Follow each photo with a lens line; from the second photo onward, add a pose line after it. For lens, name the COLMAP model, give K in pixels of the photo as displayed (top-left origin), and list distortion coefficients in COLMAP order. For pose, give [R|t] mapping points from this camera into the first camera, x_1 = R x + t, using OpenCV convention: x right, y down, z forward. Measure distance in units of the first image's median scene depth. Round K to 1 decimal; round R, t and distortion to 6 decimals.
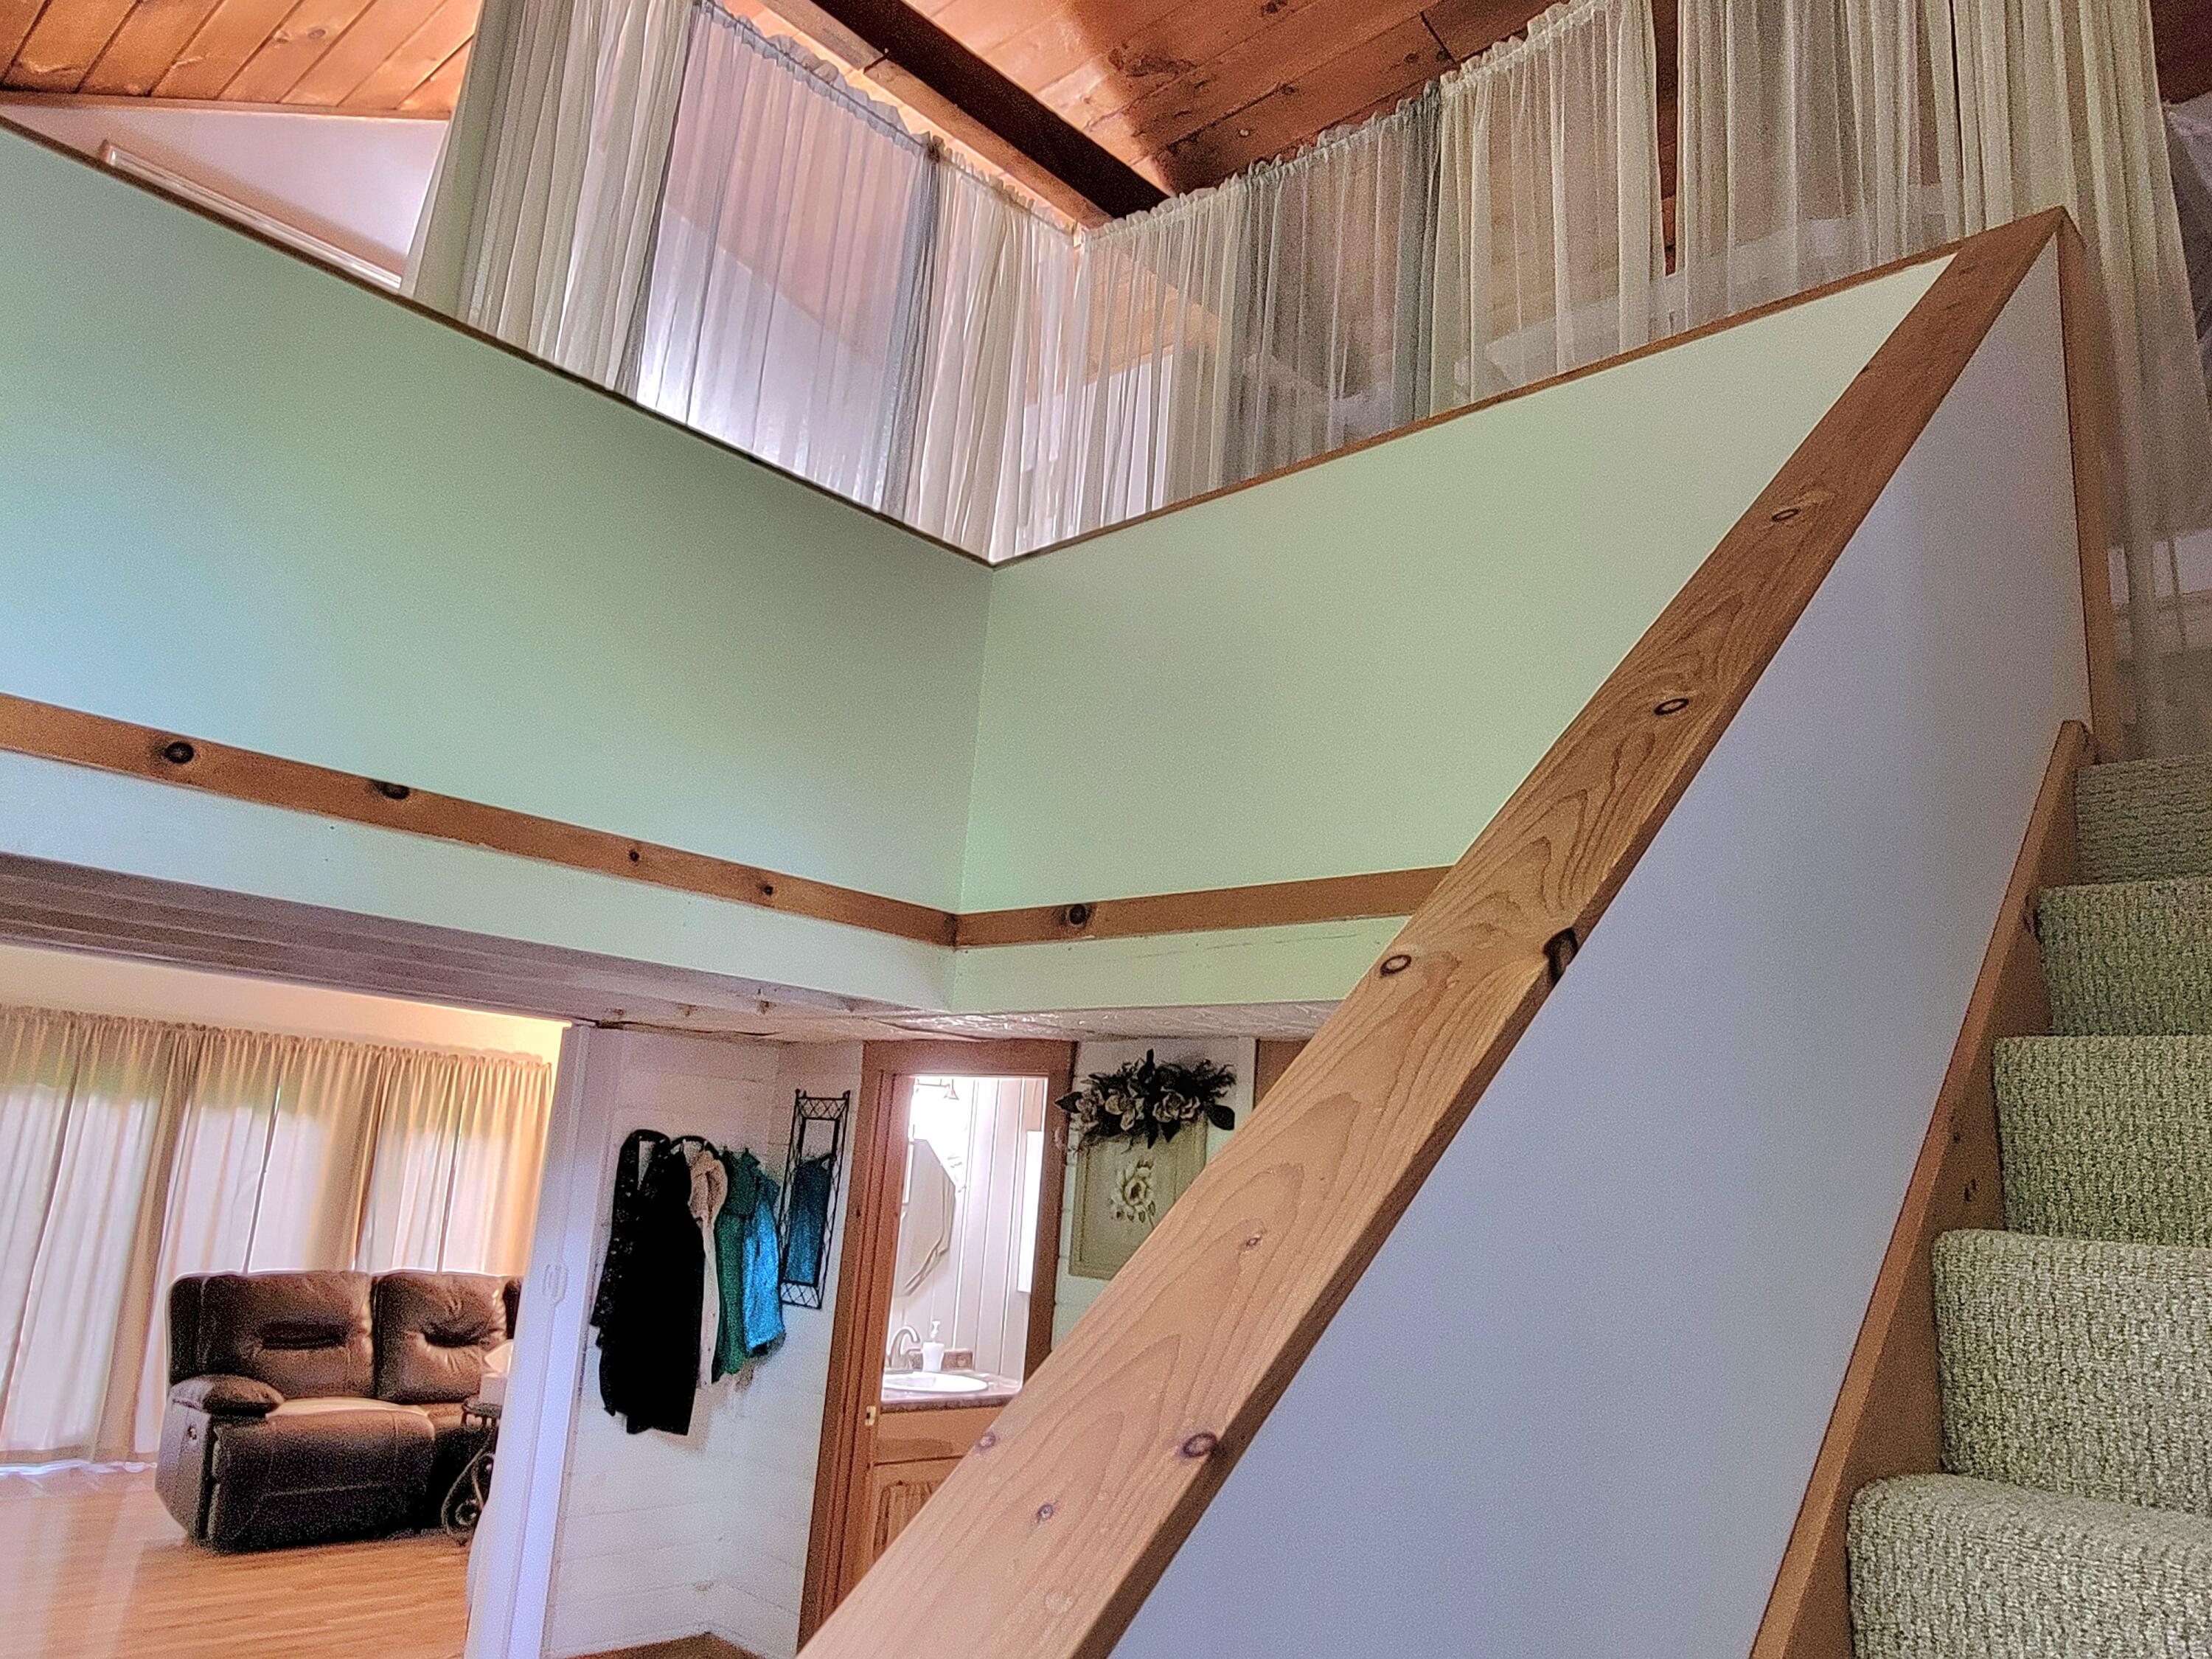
lens RADIAL K [[1545.0, 0, 1106.4], [0, 1545.0, 821.0], [0, 0, 1]] dist [-0.011935, 0.006185]
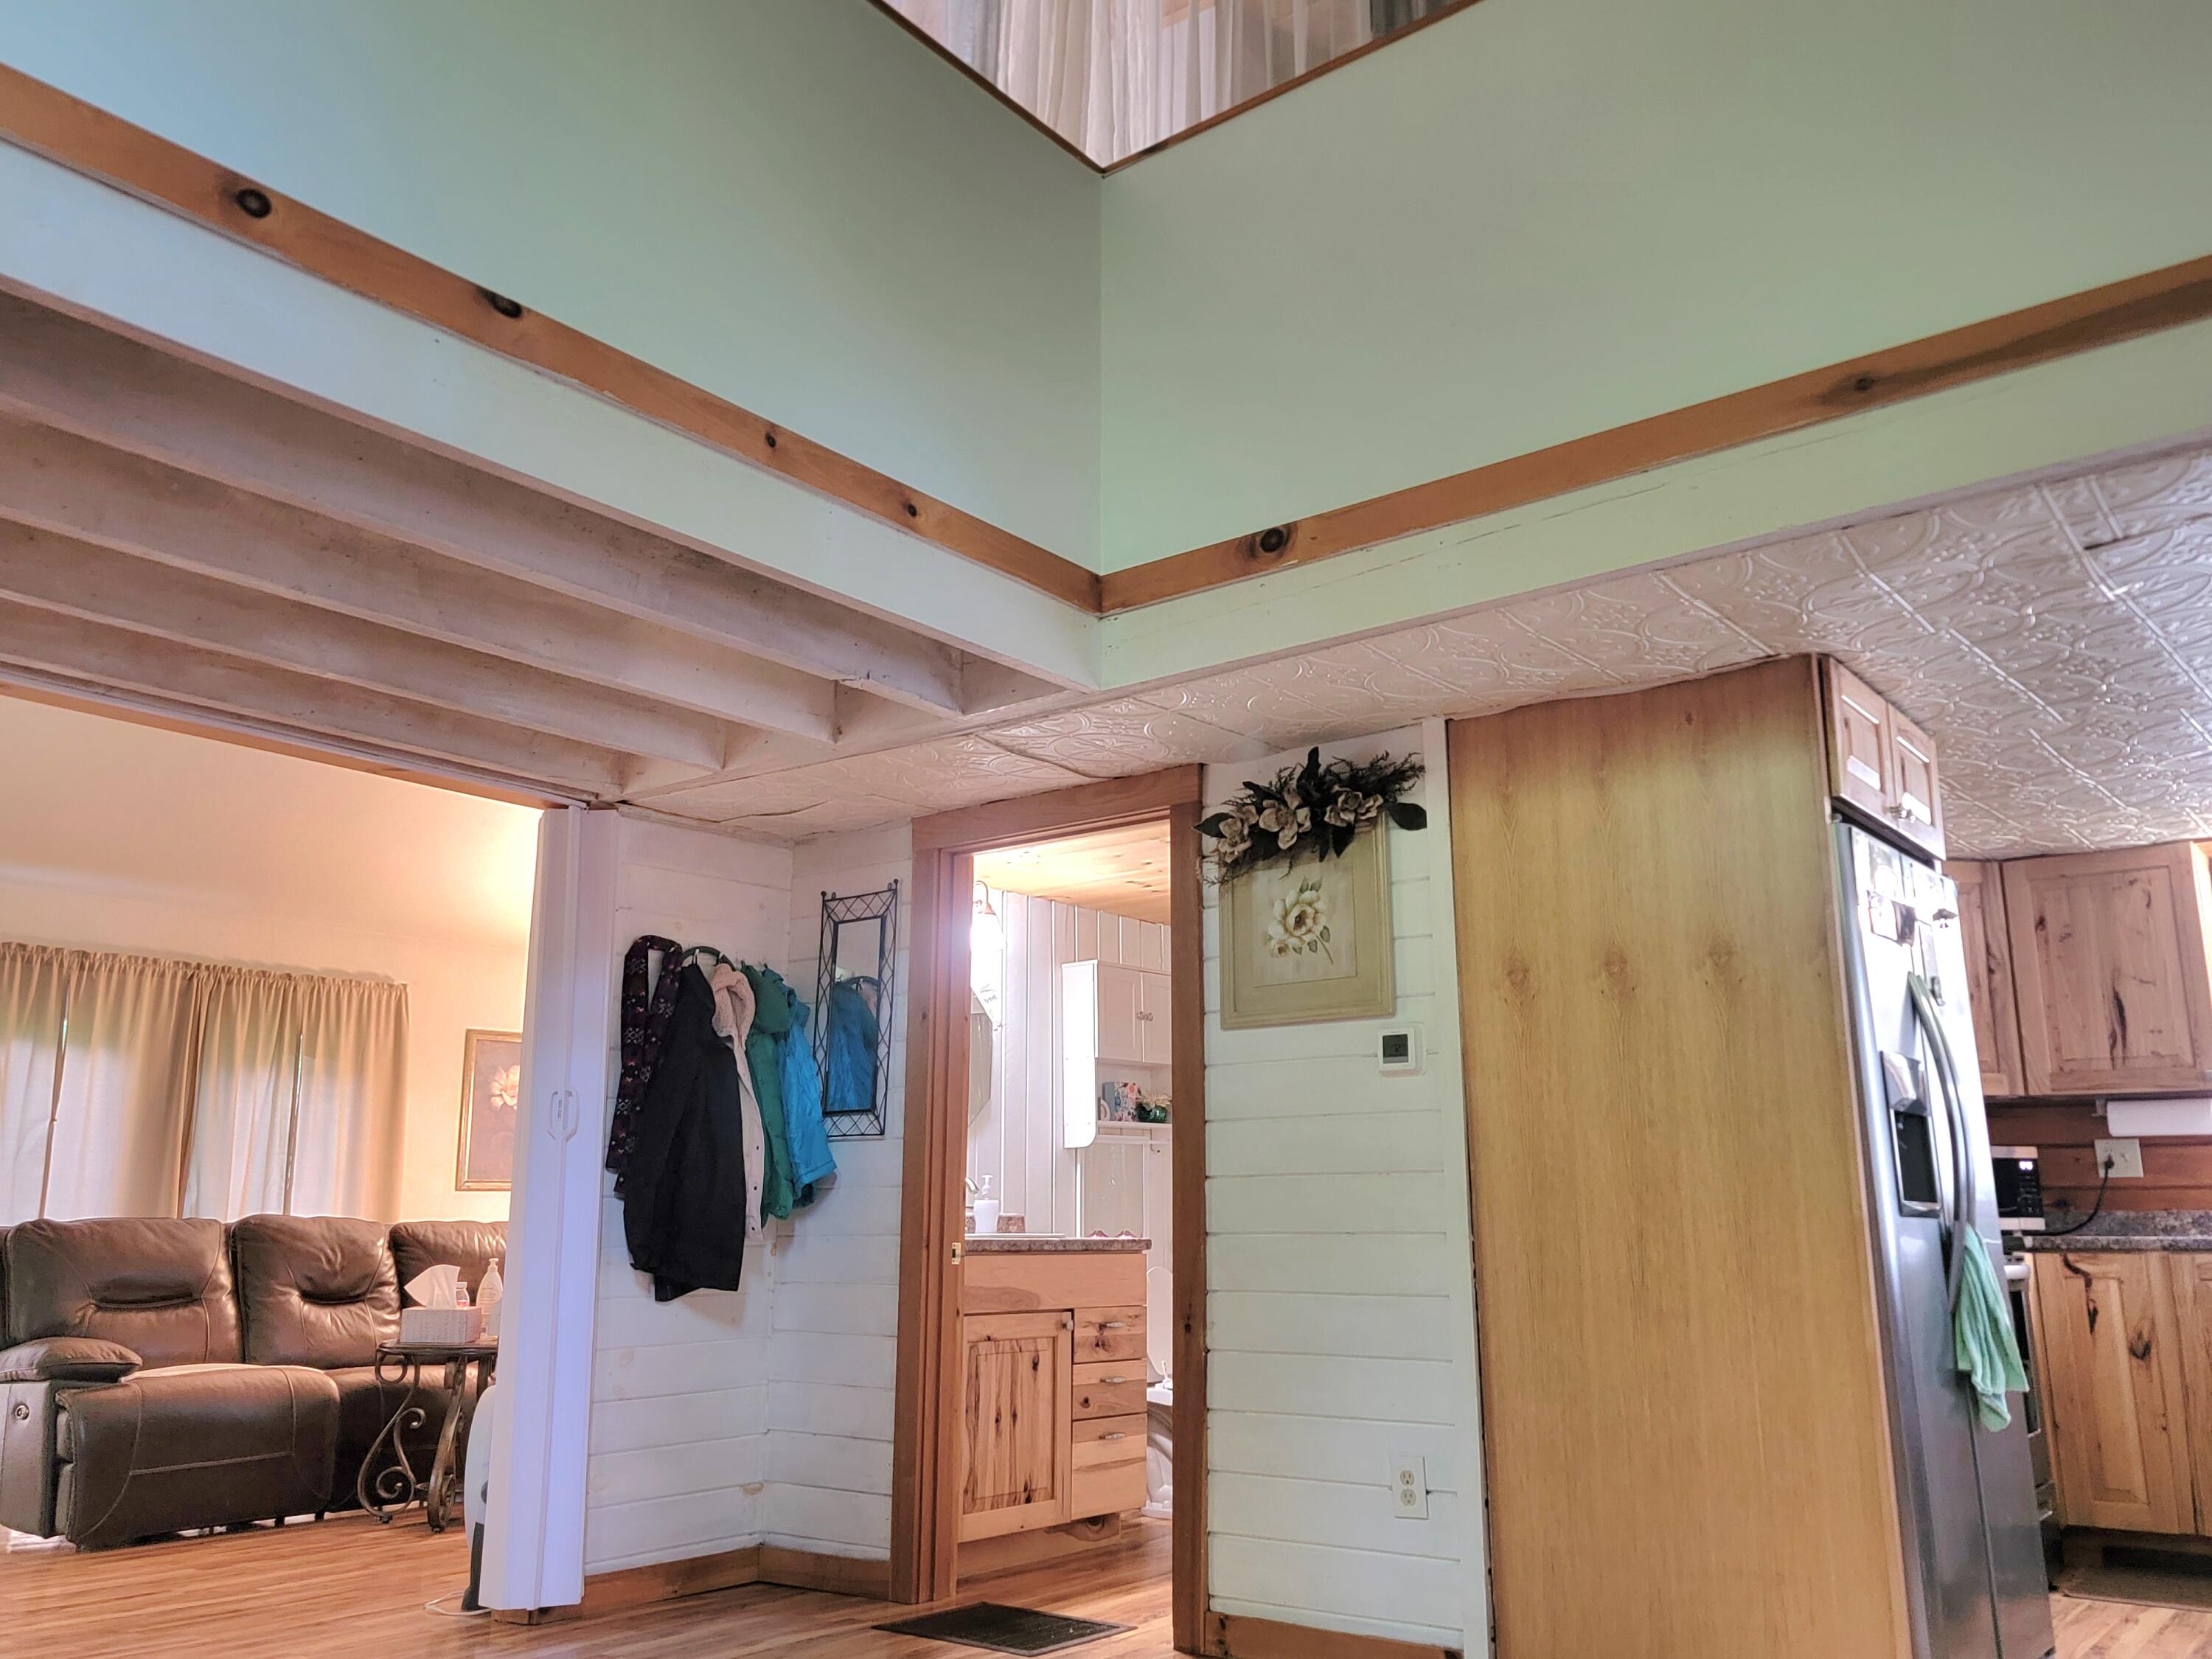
lens RADIAL K [[1772.9, 0, 1124.3], [0, 1772.9, 834.4], [0, 0, 1]] dist [0.061970, -0.038539]
pose [[0.992177, -0.052009, 0.113490, -0.173063], [0.050346, 0.998579, 0.017476, 0.159294], [-0.114237, -0.011626, 0.993385, 0.039787]]
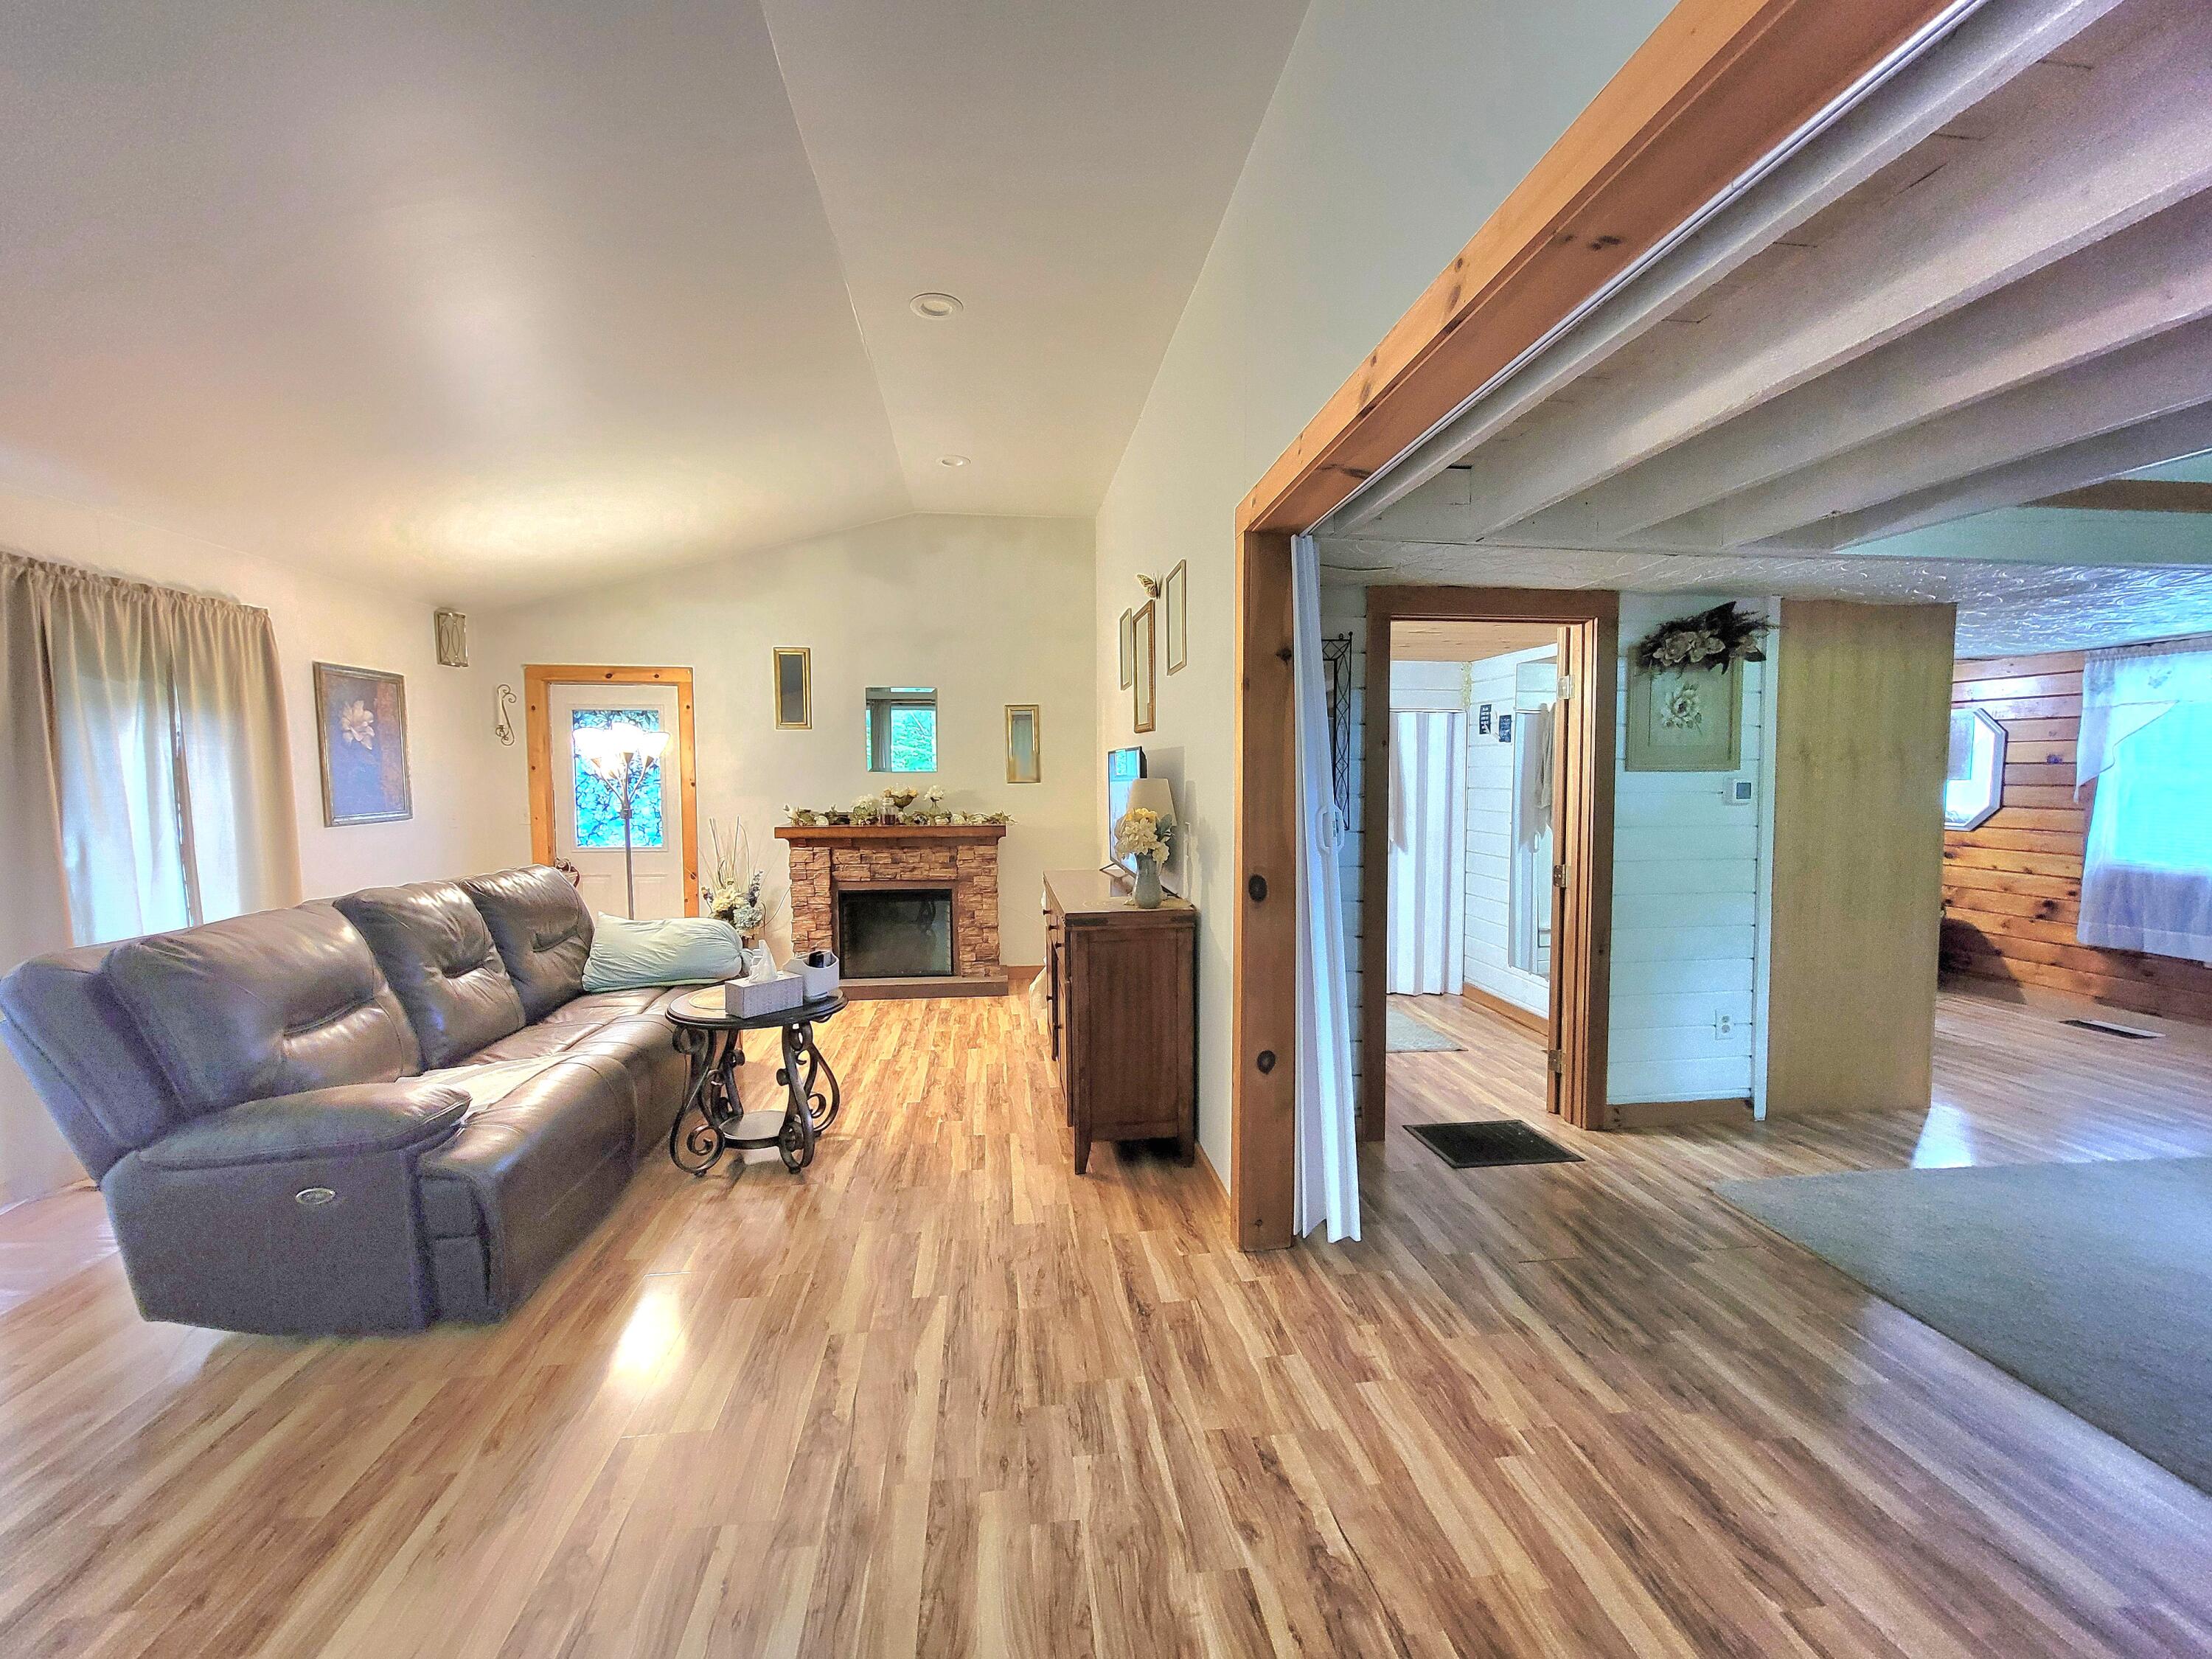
lens RADIAL K [[899.3, 0, 1103.1], [0, 899.3, 830.5], [0, 0, 1]] dist [-0.007271, 0.002756]
pose [[0.641777, -0.120704, 0.757333, -0.867692], [-0.127501, 0.956998, 0.260573, 0.188784], [-0.756218, -0.263790, 0.598789, 0.822407]]
